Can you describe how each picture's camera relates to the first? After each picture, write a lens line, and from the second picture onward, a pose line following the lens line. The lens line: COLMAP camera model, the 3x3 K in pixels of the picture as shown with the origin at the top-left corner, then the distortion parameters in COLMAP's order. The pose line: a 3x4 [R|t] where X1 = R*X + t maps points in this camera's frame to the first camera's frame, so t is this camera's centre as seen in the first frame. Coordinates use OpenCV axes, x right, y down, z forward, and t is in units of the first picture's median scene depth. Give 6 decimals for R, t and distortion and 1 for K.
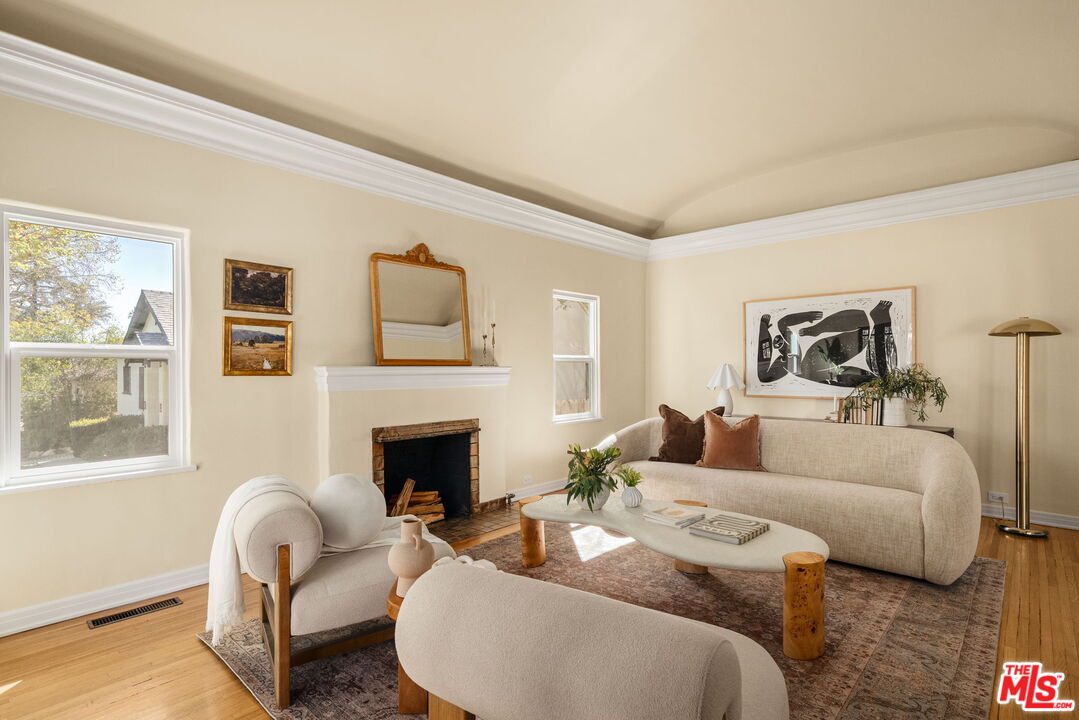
lens RADIAL K [[548.5, 0, 540.8], [0, 548.5, 368.8], [0, 0, 1]] dist [-0.002640, -0.000012]
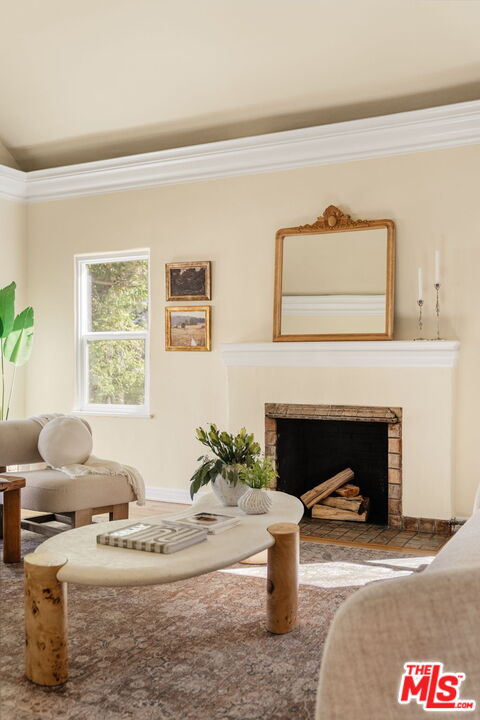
lens RADIAL K [[716.7, 0, 241.1], [0, 716.7, 357.4], [0, 0, 1]] dist [0.006856, 0.000000]
pose [[0.252507, 0.000888, -0.967595, 0.965149], [-0.002361, 0.999997, 0.000302, 0.022588], [0.967592, 0.002208, 0.252509, 0.609527]]
